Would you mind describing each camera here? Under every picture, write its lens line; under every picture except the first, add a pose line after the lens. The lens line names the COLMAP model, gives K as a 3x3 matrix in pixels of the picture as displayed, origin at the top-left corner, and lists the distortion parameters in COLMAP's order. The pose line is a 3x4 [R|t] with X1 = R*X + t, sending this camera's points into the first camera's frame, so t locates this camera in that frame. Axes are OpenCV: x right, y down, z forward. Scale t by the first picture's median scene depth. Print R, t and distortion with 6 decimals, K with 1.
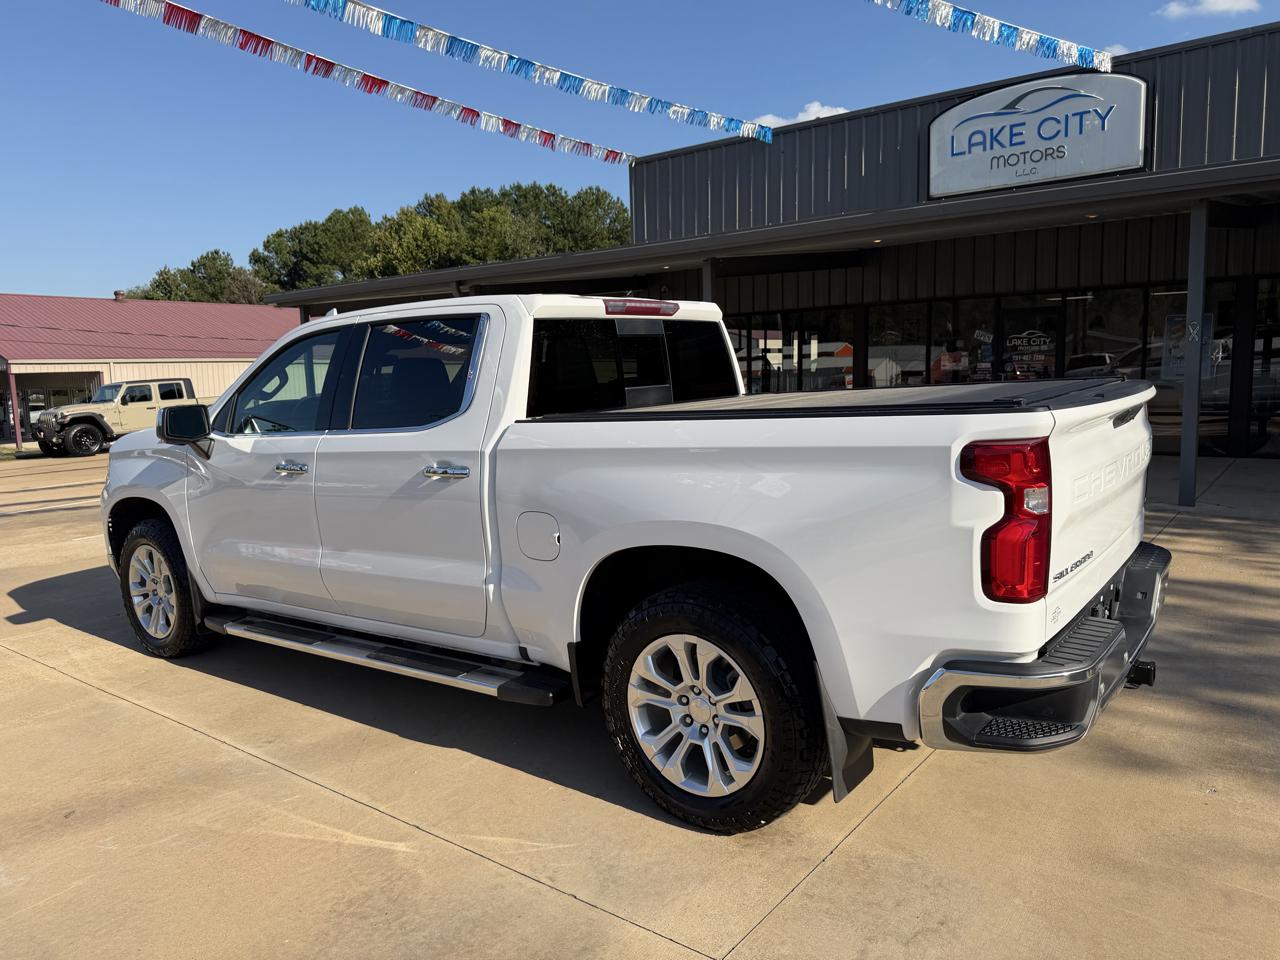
lens RADIAL K [[914.7, 0, 646.6], [0, 914.7, 487.4], [0, 0, 1]] dist [0.018555, -0.022765]
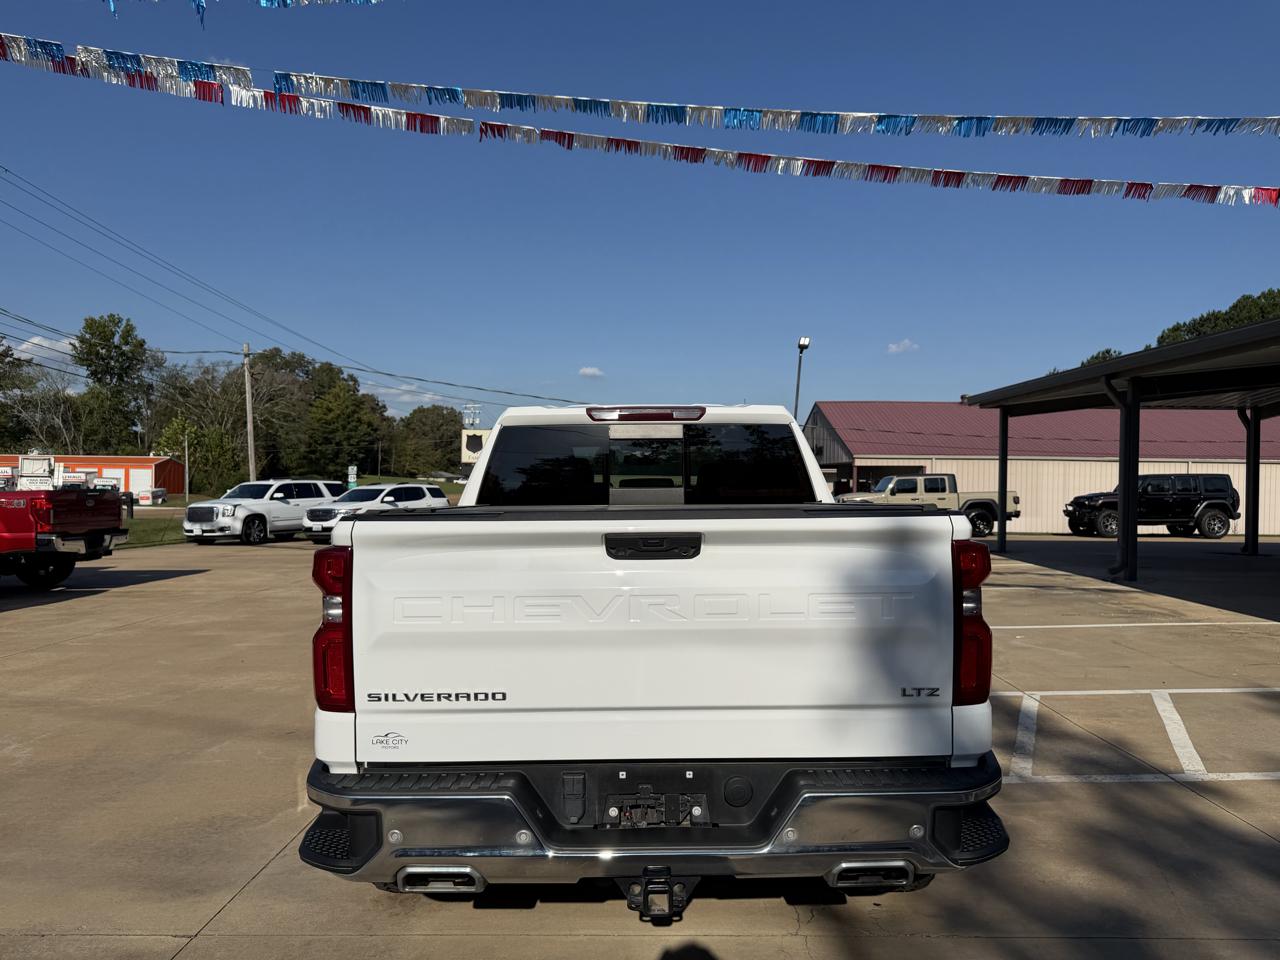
lens RADIAL K [[914.7, 0, 644.0], [0, 914.7, 485.3], [0, 0, 1]] dist [0.018555, -0.022765]
pose [[0.600005, 0.040983, -0.798946, 0.268055], [-0.126674, 0.990955, -0.044299, -0.022220], [0.789903, 0.127785, 0.599770, 0.121693]]
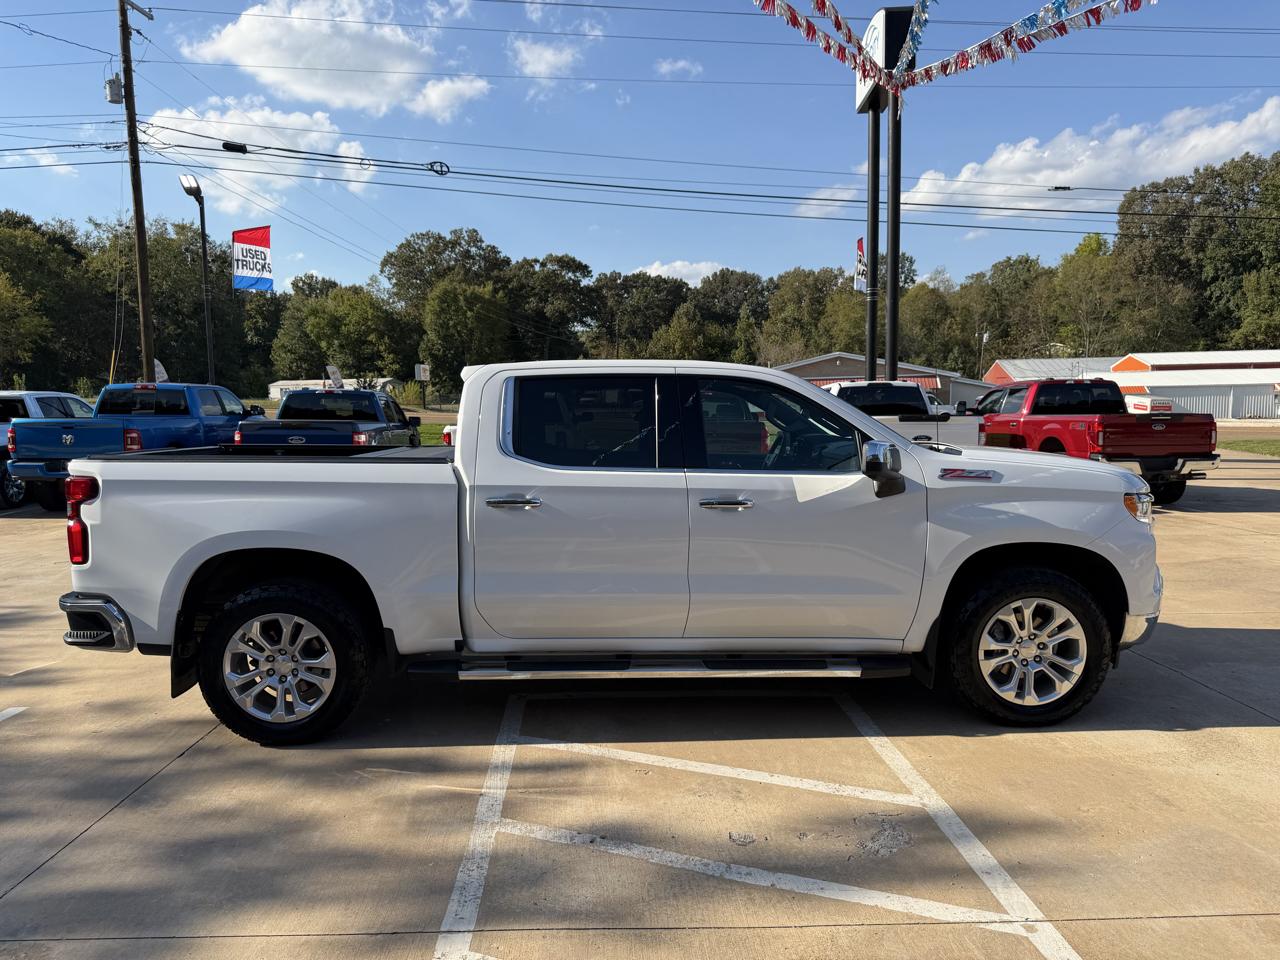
lens RADIAL K [[914.7, 0, 637.4], [0, 914.7, 490.5], [0, 0, 1]] dist [0.018555, -0.022765]
pose [[-0.780850, 0.108483, -0.615228, 0.196385], [-0.038027, 0.974727, 0.220138, -0.114844], [0.623560, 0.195289, -0.756990, 0.740962]]
